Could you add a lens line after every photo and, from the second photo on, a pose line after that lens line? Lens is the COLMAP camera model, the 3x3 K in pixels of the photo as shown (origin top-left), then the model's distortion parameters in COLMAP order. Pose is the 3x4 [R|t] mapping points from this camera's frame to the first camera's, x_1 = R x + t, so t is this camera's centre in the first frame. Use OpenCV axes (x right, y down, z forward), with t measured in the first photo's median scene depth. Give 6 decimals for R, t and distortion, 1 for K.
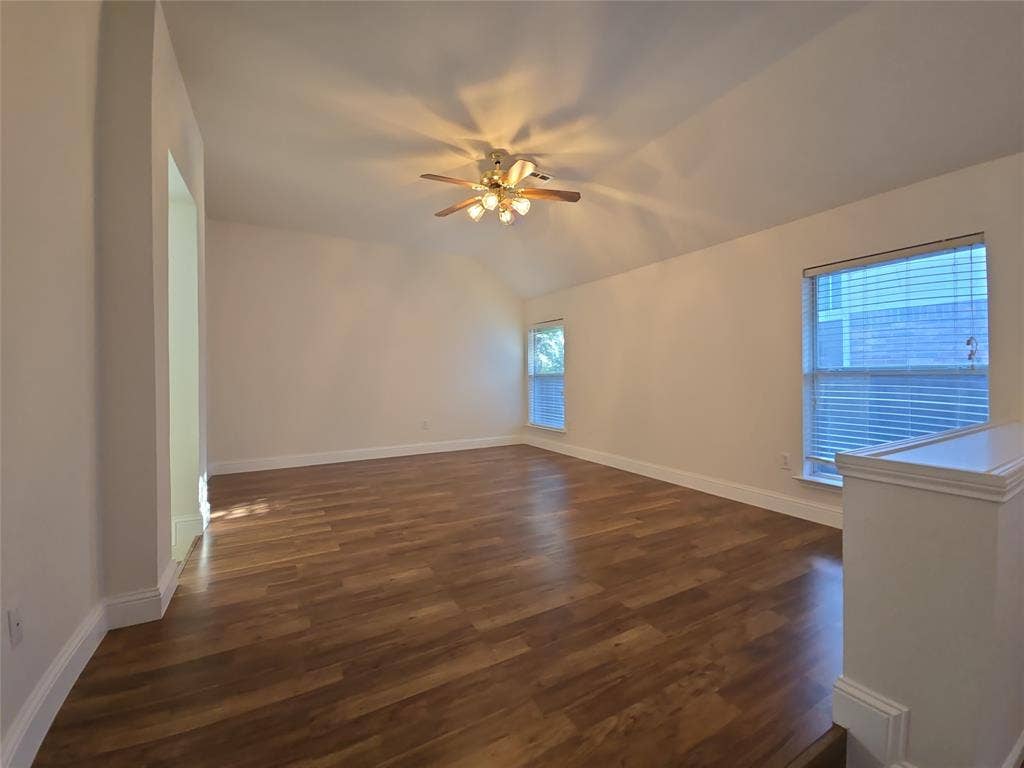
lens RADIAL K [[418.7, 0, 511.2], [0, 418.7, 377.2], [0, 0, 1]] dist [0.013174, -0.008874]
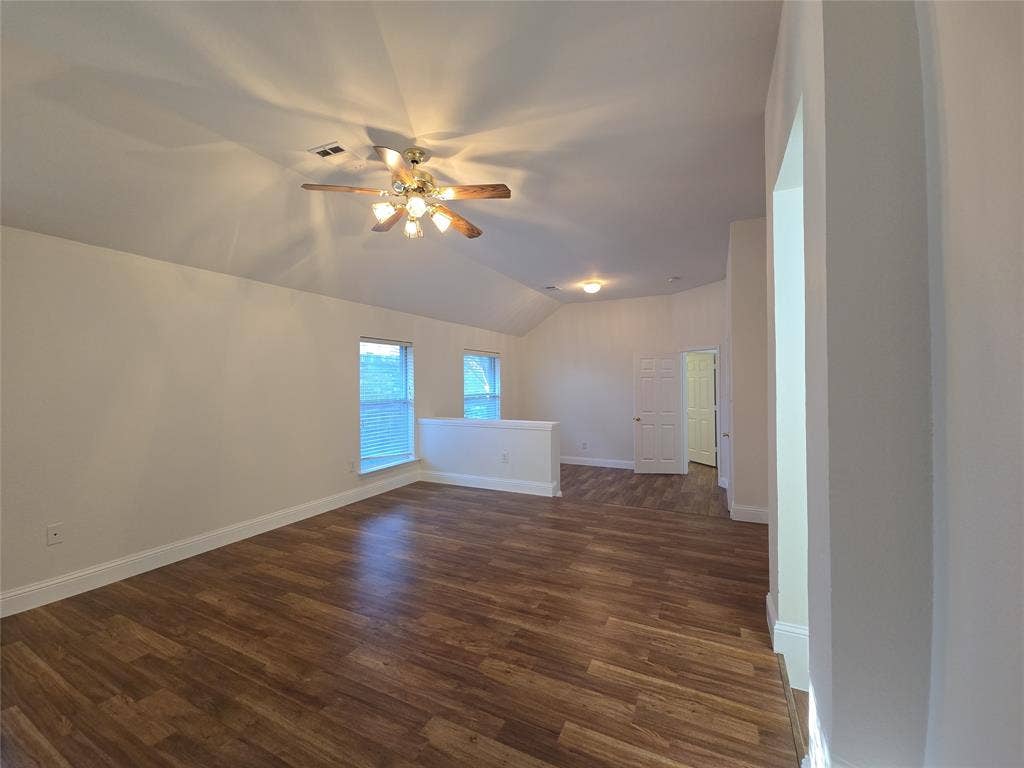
lens RADIAL K [[418.7, 0, 511.2], [0, 418.7, 377.2], [0, 0, 1]] dist [0.013174, -0.008874]
pose [[-0.567397, 0.012226, 0.823353, -1.101056], [0.009833, 0.999919, -0.008072, -0.112034], [-0.823385, 0.003517, -0.567472, 1.783487]]
